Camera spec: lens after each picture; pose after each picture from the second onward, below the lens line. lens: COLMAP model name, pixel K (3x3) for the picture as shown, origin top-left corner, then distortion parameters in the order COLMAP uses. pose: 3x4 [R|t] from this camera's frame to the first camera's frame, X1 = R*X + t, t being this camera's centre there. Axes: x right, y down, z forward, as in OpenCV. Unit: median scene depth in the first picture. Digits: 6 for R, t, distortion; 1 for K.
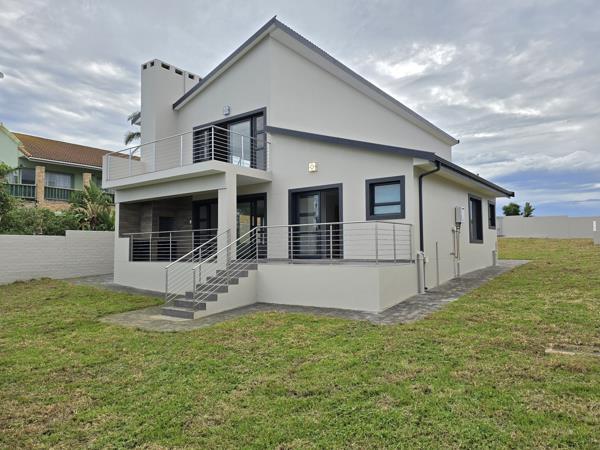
lens RADIAL K [[390.0, 0, 301.8], [0, 390.0, 223.3], [0, 0, 1]] dist [0.047489, -0.001960]
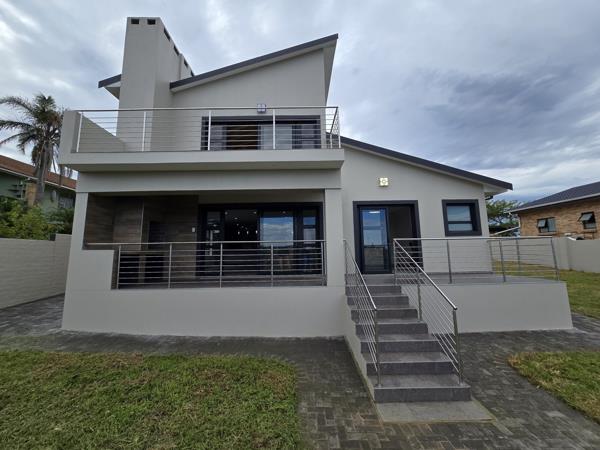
lens RADIAL K [[247.8, 0, 303.9], [0, 247.8, 221.2], [0, 0, 1]] dist [0.001854, 0.000523]
pose [[0.809596, 0.081662, 0.581279, -0.418739], [-0.026016, 0.994294, -0.103450, 0.024195], [-0.586410, 0.068630, 0.807102, 0.504182]]
